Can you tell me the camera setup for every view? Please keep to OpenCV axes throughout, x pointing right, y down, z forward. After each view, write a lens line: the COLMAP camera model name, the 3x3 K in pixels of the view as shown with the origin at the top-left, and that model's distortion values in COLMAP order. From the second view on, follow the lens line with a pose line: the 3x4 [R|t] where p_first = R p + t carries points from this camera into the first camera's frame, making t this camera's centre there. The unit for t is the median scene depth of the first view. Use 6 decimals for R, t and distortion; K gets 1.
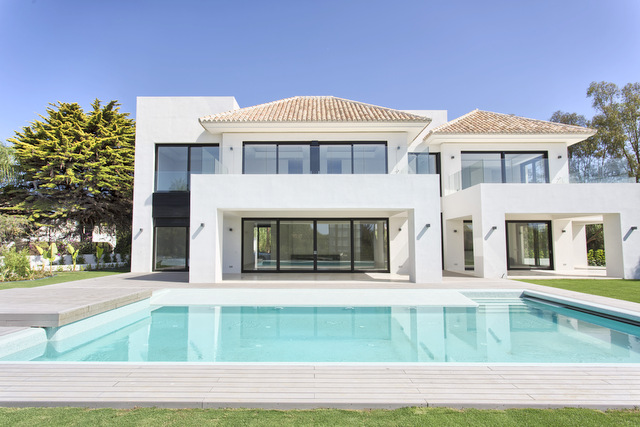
lens RADIAL K [[373.7, 0, 316.9], [0, 373.7, 216.9], [0, 0, 1]] dist [0.029706, 0.000444]
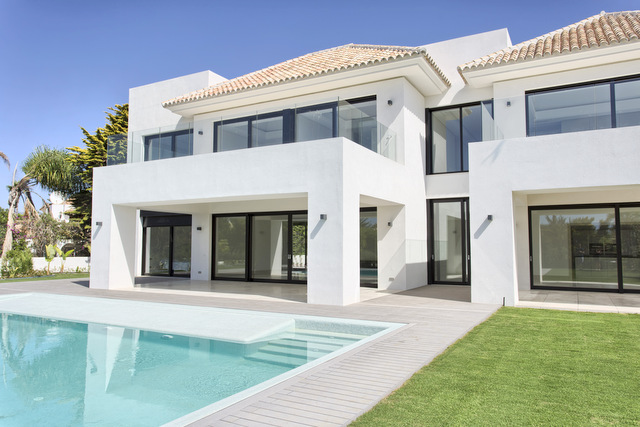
lens RADIAL K [[542.2, 0, 321.4], [0, 542.2, 211.1], [0, 0, 1]] dist [-0.030822, -0.004976]
pose [[0.849058, -0.036214, -0.527057, 0.622472], [0.040272, 0.999182, -0.003777, 0.008621], [0.526763, -0.018019, 0.849821, 0.109491]]
